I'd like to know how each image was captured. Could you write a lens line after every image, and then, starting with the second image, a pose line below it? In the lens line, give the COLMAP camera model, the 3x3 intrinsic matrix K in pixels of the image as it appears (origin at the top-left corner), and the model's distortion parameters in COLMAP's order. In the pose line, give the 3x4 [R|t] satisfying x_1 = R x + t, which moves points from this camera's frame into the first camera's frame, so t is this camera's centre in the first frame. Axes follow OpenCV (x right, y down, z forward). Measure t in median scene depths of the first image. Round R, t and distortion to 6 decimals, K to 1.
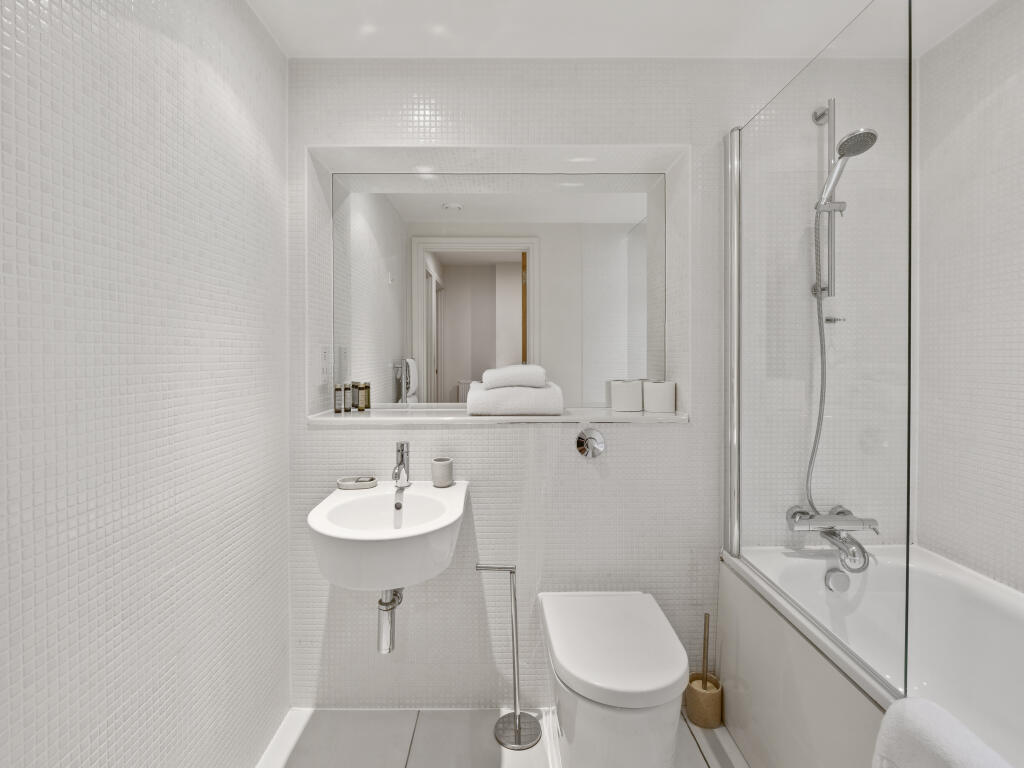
lens RADIAL K [[488.4, 0, 512.3], [0, 488.4, 349.0], [0, 0, 1]] dist [-0.019794, -0.001673]
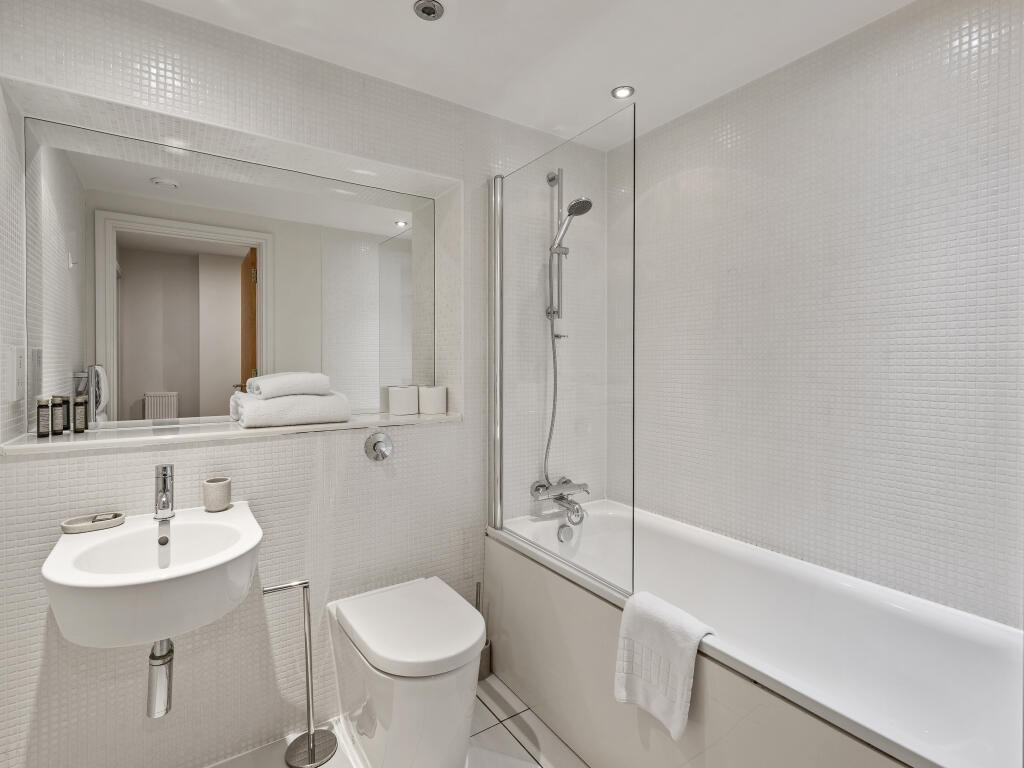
lens RADIAL K [[488.4, 0, 512.3], [0, 488.4, 349.0], [0, 0, 1]] dist [-0.019794, -0.001673]
pose [[0.828076, 0.018167, 0.560321, -0.192936], [-0.010974, 0.999809, -0.016197, -0.002365], [-0.560508, 0.007264, 0.828117, -0.027845]]
